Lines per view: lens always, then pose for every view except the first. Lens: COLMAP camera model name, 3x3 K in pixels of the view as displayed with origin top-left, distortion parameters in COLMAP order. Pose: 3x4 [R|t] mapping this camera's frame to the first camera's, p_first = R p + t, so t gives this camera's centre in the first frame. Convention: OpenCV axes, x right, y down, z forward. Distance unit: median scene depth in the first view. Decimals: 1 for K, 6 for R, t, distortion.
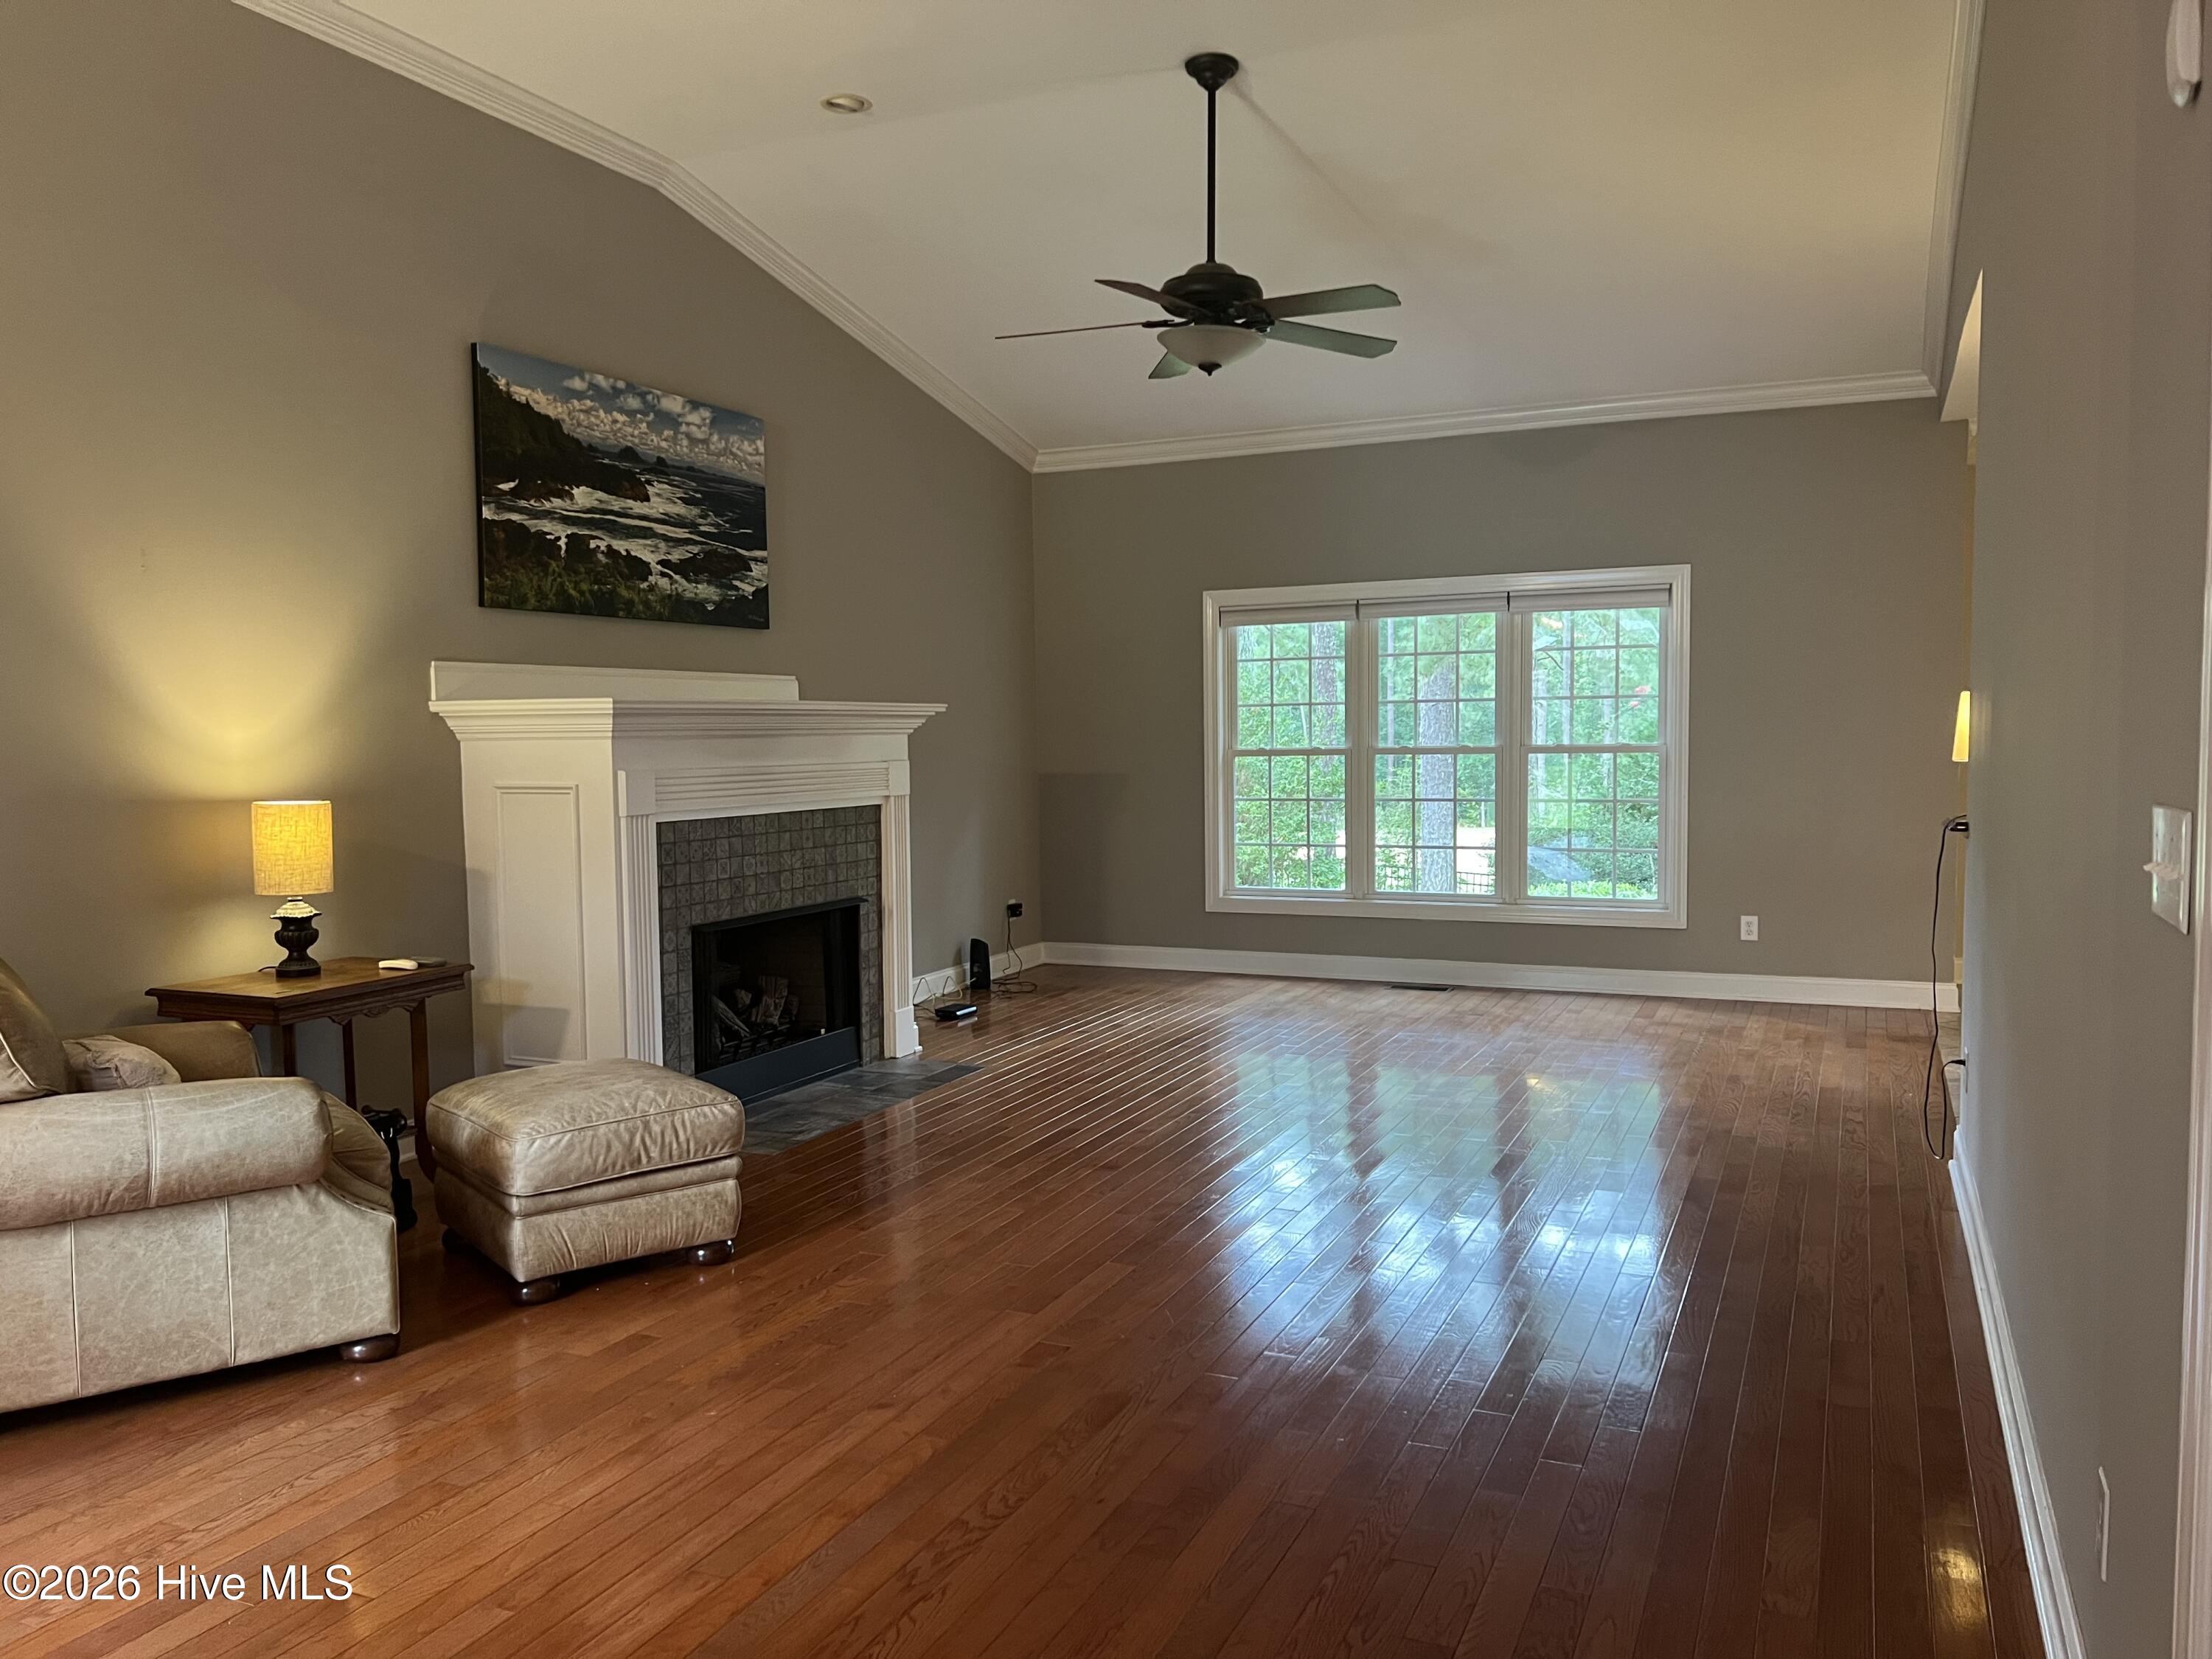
lens RADIAL K [[1685.1, 0, 1121.1], [0, 1685.1, 828.2], [0, 0, 1]] dist [0.107584, -0.206162]
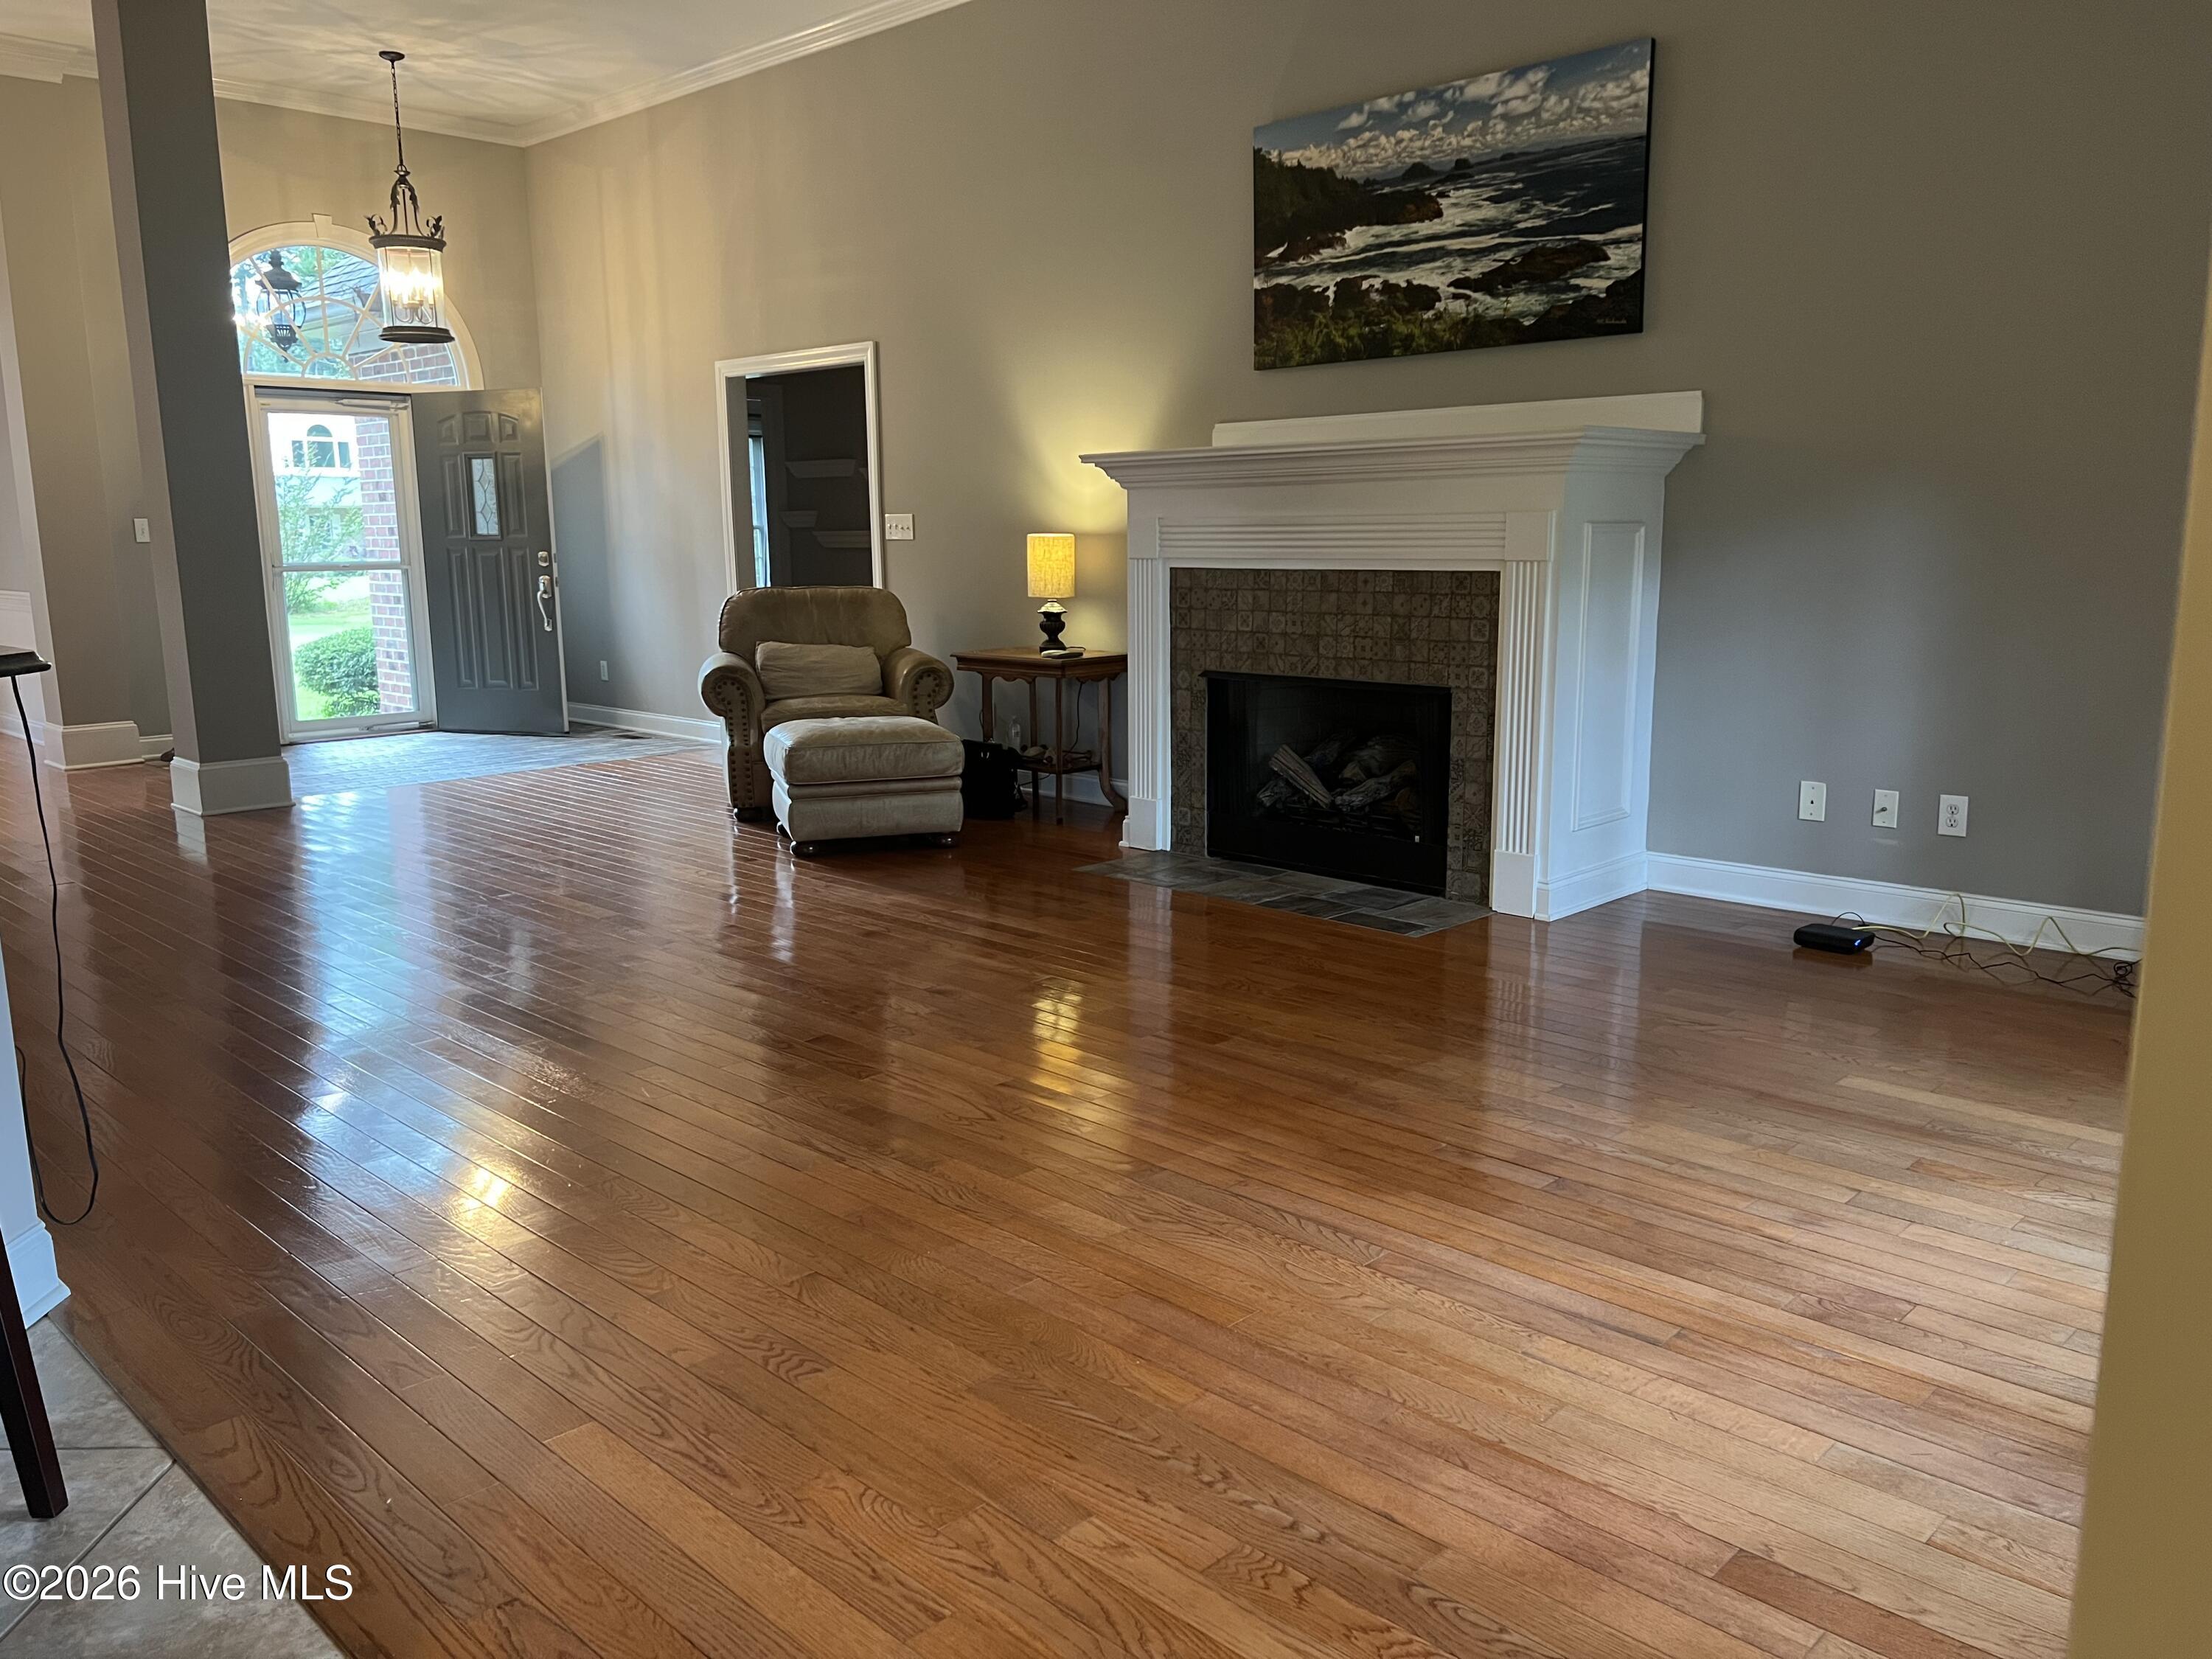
lens RADIAL K [[1691.6, 0, 1106.0], [0, 1691.6, 829.5], [0, 0, 1]] dist [0.006796, -0.000884]
pose [[-0.351156, 0.183353, -0.918189, 0.669715], [-0.037719, 0.977073, 0.209537, -0.056614], [0.935557, 0.108213, -0.336189, 1.175431]]
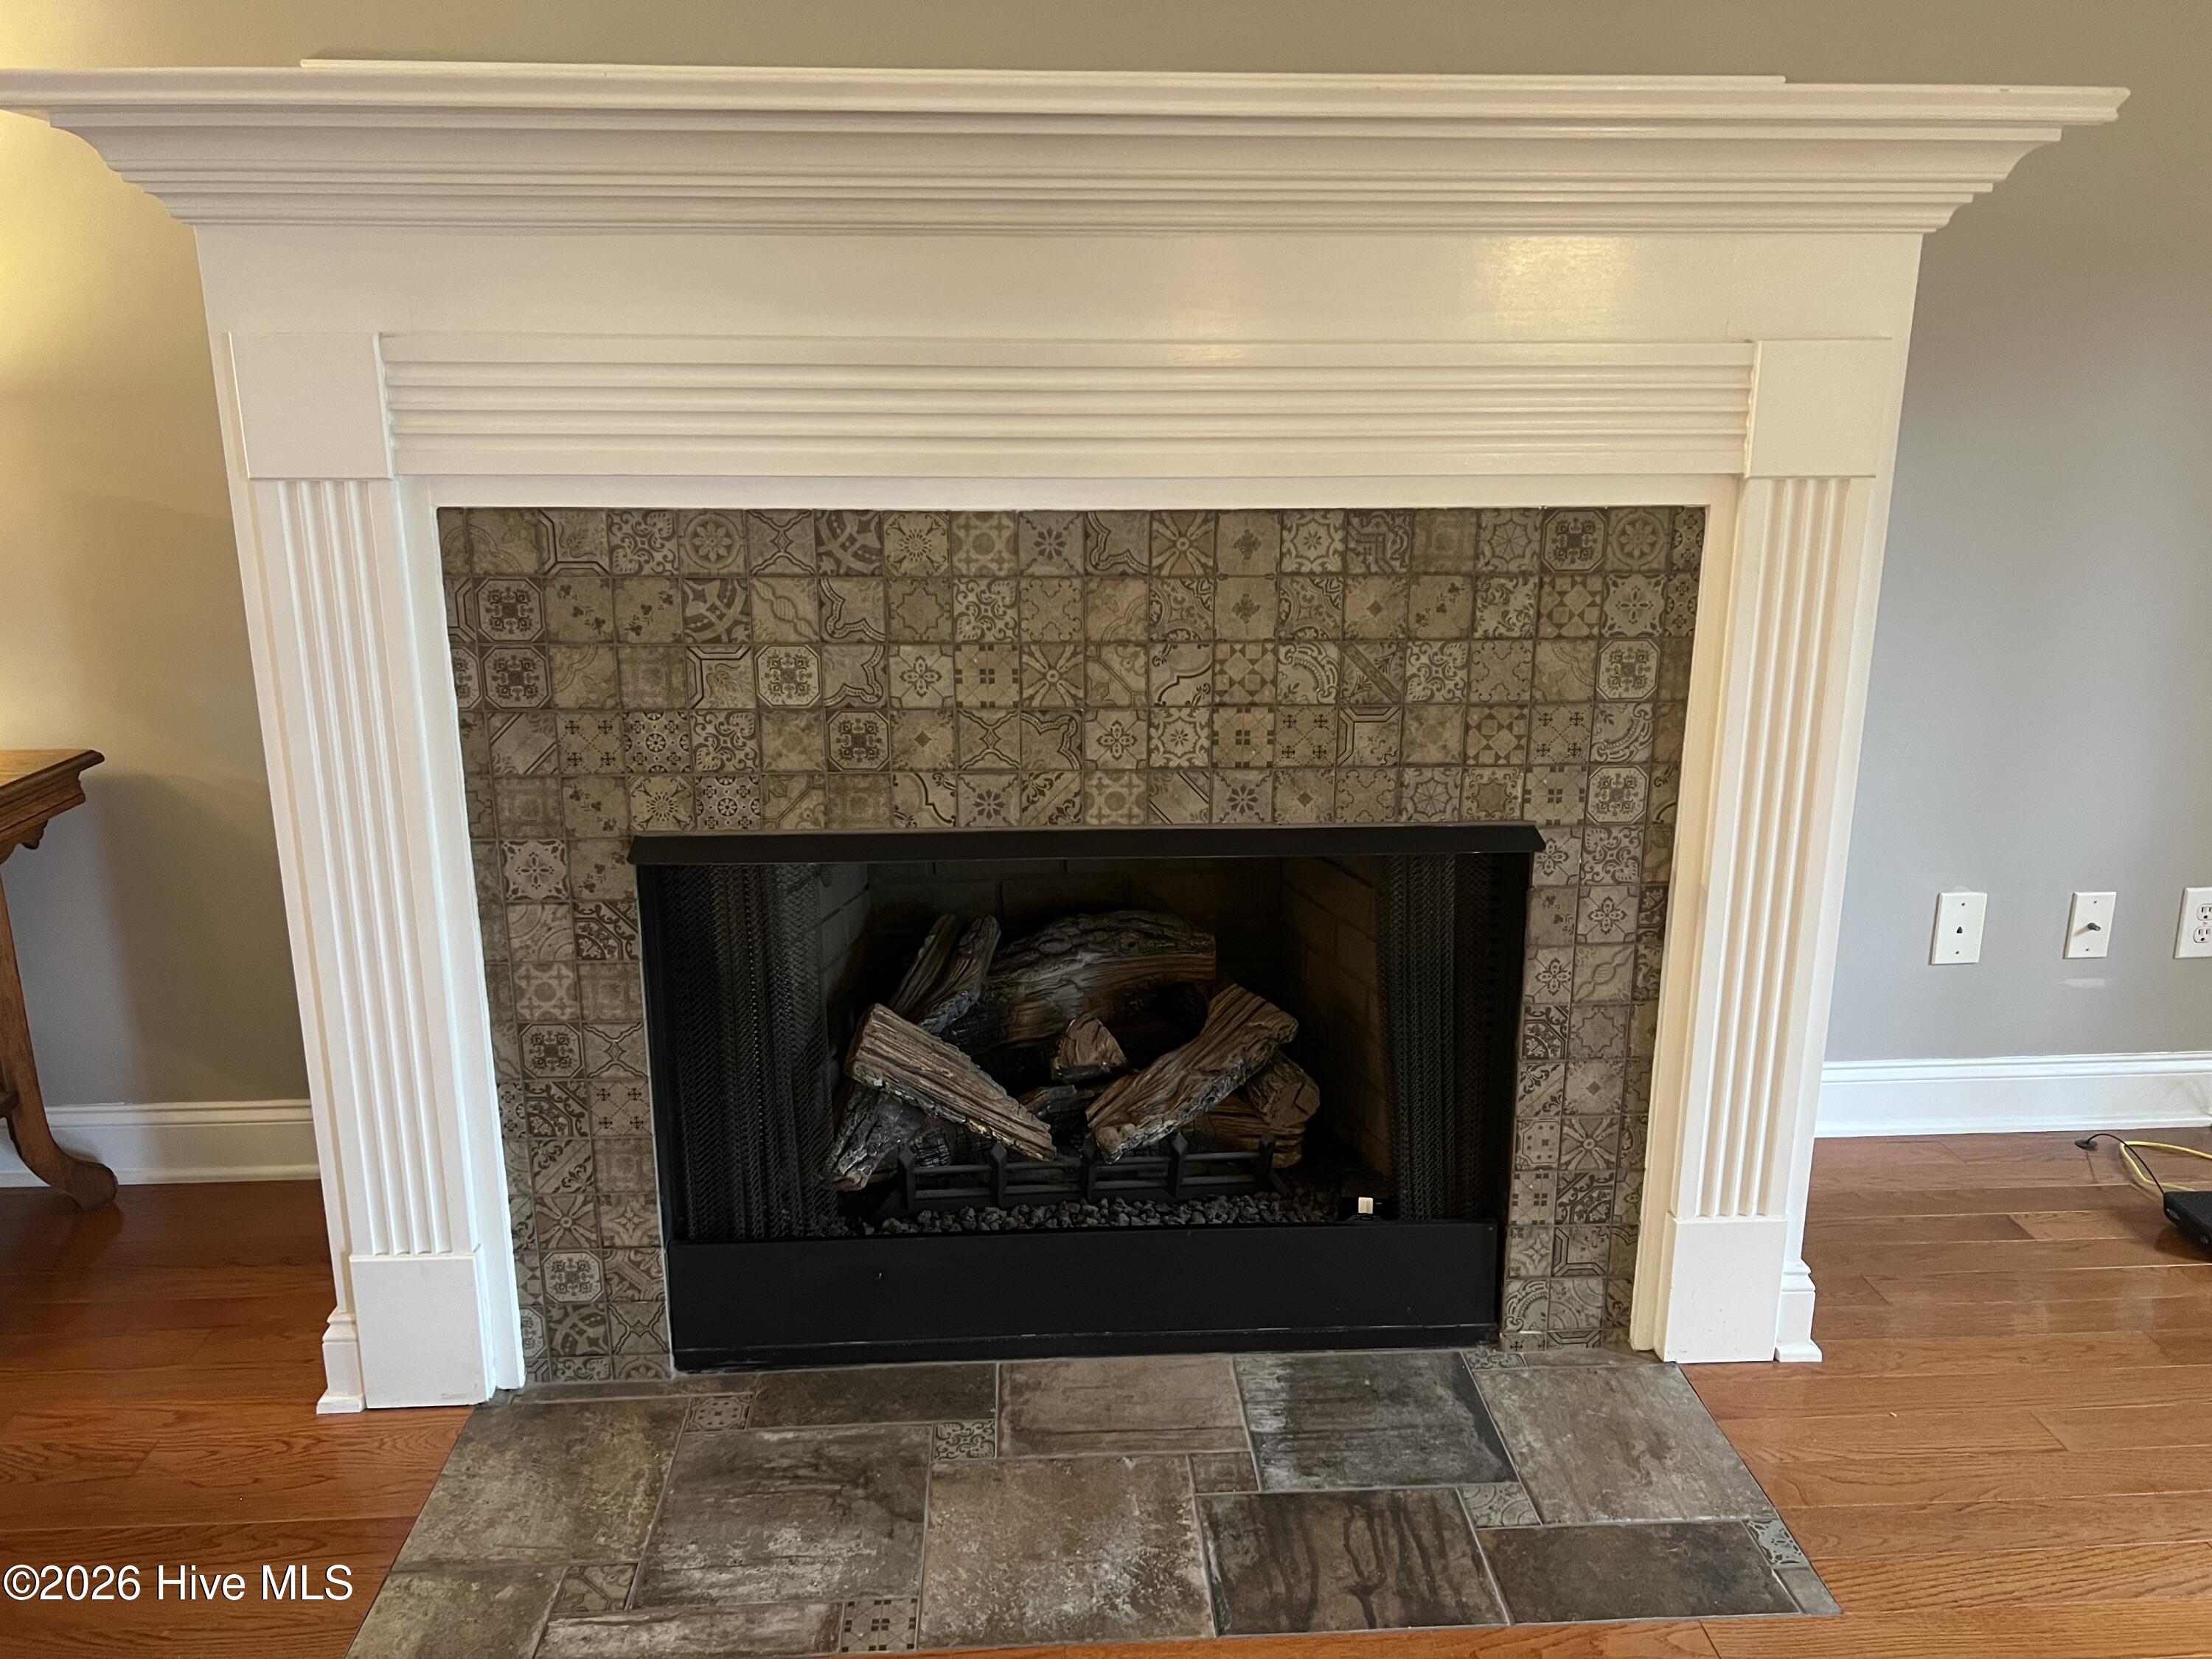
lens RADIAL K [[1685.1, 0, 1121.1], [0, 1685.1, 828.2], [0, 0, 1]] dist [0.107584, -0.206162]
pose [[0.464105, 0.241217, -0.852303, 0.063935], [-0.060221, 0.968573, 0.241331, -0.026286], [0.883731, -0.060676, 0.464046, 0.839857]]
